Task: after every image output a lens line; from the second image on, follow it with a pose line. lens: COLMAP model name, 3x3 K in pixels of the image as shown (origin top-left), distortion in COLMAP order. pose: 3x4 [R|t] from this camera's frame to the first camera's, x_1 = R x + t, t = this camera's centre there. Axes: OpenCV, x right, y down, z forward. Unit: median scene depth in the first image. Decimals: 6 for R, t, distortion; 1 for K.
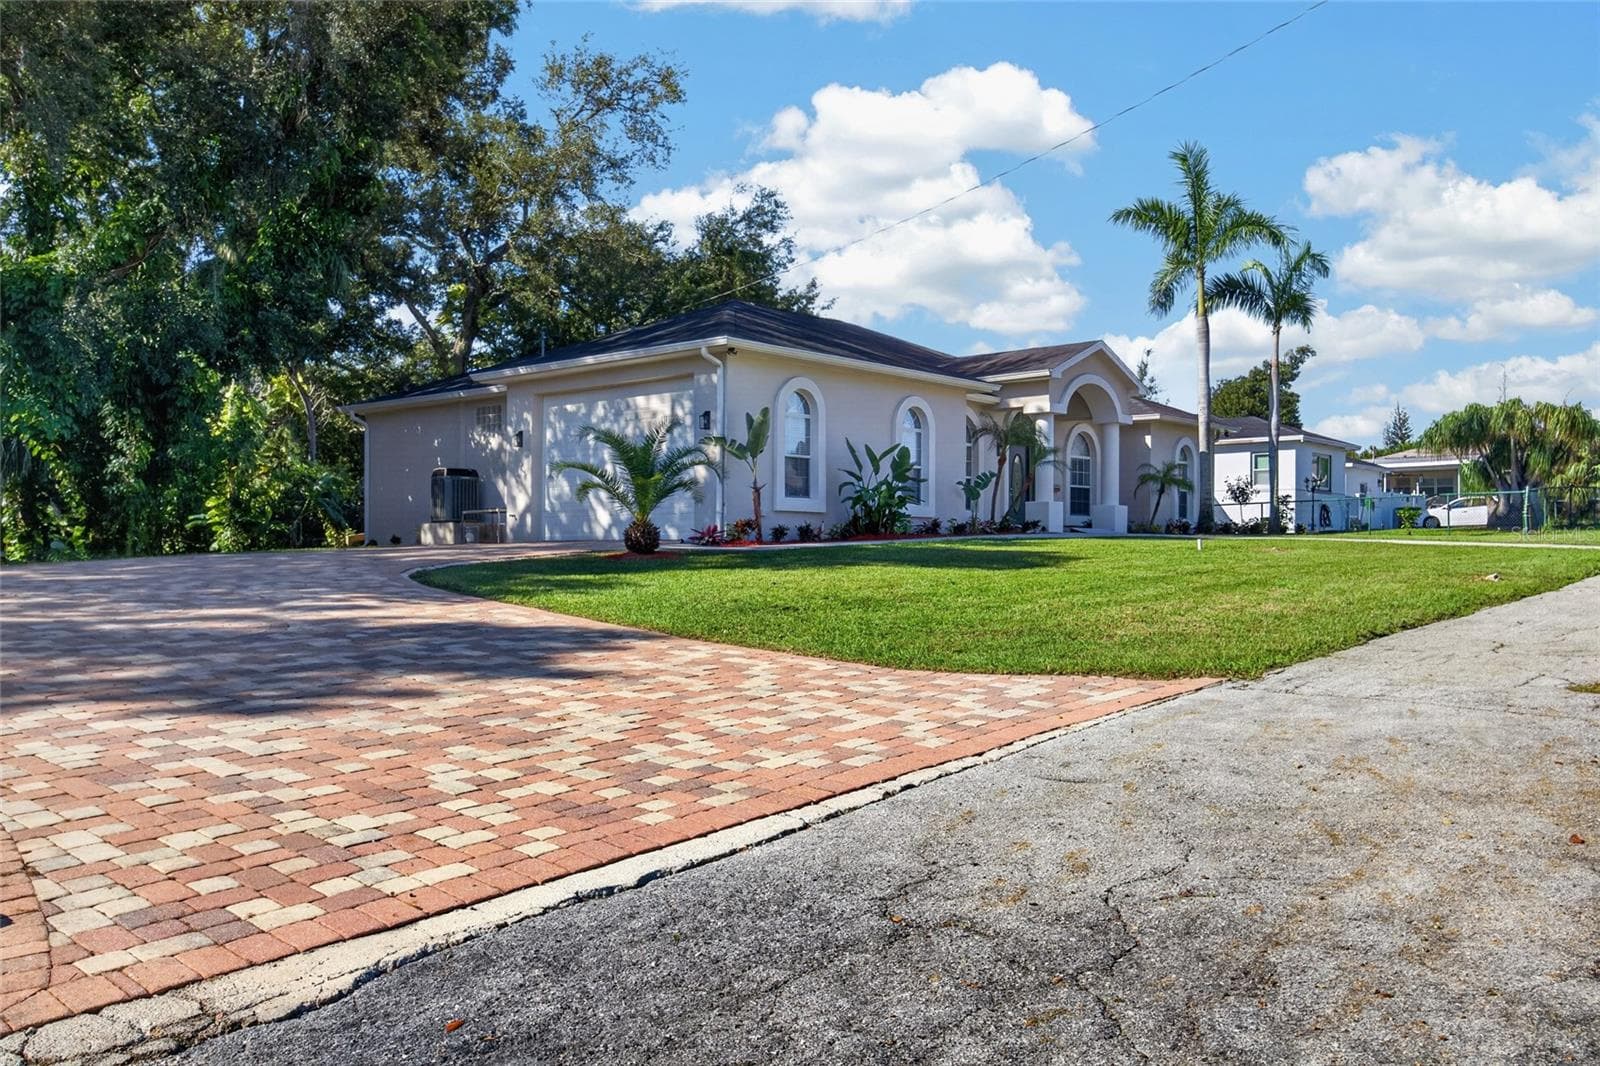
lens RADIAL K [[1325.5, 0, 806.2], [0, 1325.5, 530.5], [0, 0, 1]] dist [-0.001223, 0.005528]
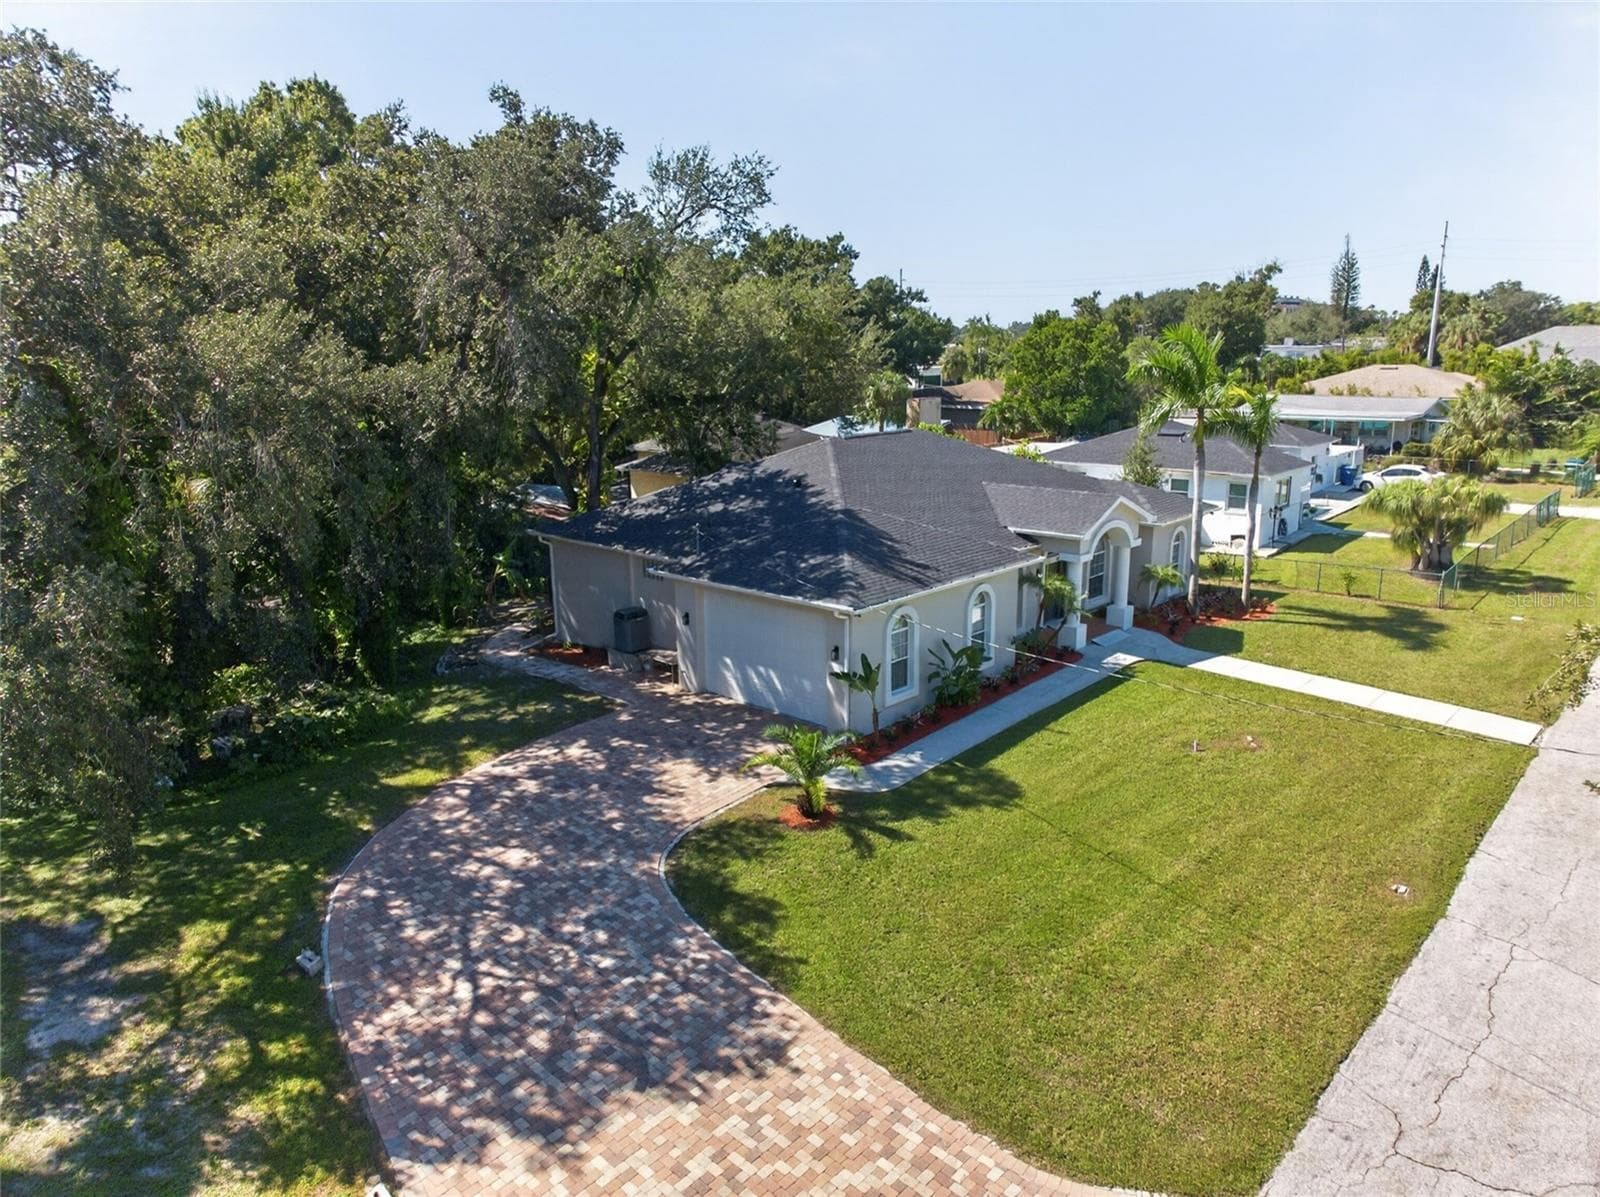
lens RADIAL K [[1087.7, 0, 800.0], [0, 1087.7, 598.5], [0, 0, 1]] dist [-0.004012, -0.001040]
pose [[0.999388, -0.016329, -0.030923, -0.091928], [0.023444, 0.968991, 0.245982, -0.495407], [0.025947, -0.246557, 0.968781, -0.087915]]
